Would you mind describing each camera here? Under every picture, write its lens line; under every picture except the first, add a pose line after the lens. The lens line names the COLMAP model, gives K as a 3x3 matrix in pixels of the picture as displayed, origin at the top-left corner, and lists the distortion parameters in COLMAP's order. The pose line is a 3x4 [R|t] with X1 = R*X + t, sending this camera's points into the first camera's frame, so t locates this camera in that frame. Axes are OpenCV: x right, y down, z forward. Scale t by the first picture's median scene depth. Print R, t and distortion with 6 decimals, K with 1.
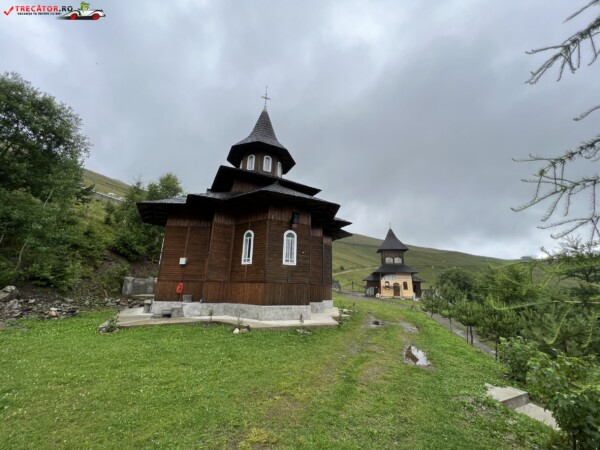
lens RADIAL K [[237.4, 0, 302.0], [0, 237.4, 225.5], [0, 0, 1]] dist [0.001007, 0.000220]
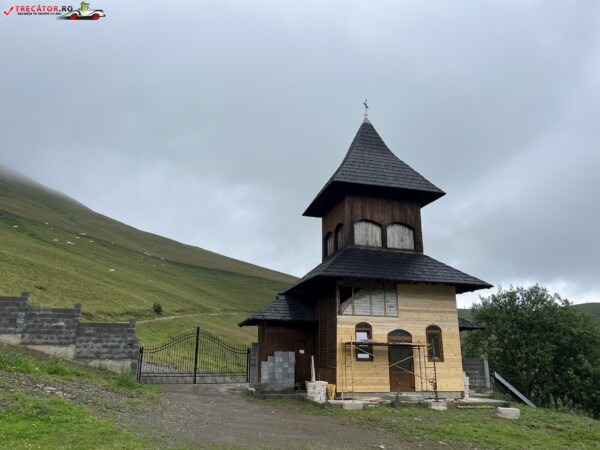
lens RADIAL K [[443.0, 0, 300.1], [0, 443.0, 221.8], [0, 0, 1]] dist [0.077416, -0.132500]
pose [[0.892552, 0.116041, 0.435759, 0.323975], [-0.099897, 0.993195, -0.059870, 0.474971], [-0.439741, 0.009906, 0.898070, 1.800551]]
